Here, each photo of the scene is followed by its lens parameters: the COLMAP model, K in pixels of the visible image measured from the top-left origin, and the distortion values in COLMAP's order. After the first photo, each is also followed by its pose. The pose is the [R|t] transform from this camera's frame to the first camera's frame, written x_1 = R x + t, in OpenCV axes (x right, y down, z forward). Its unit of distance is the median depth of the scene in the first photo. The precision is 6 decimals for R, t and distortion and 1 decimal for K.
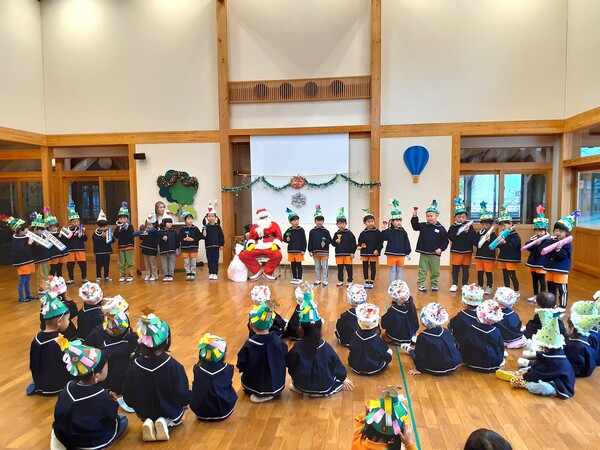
lens RADIAL K [[482.2, 0, 298.1], [0, 482.2, 233.7], [0, 0, 1]] dist [0.087467, -0.176041]
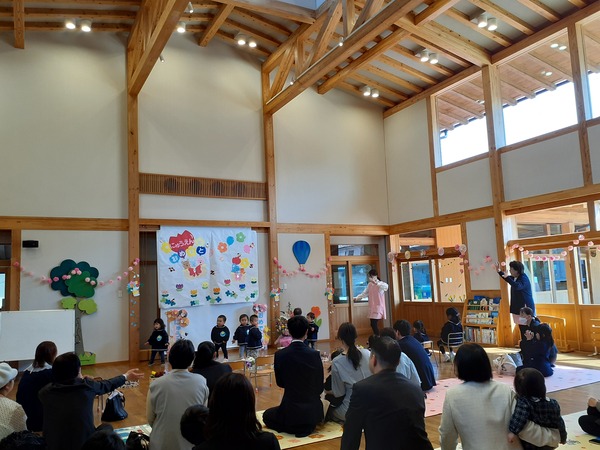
lens RADIAL K [[482.2, 0, 298.1], [0, 482.2, 233.7], [0, 0, 1]] dist [0.087467, -0.176041]
pose [[0.812296, 0.037257, 0.582054, -0.457820], [0.080503, 0.981244, -0.175157, 0.012990], [-0.577663, 0.189136, 0.794061, 0.039119]]
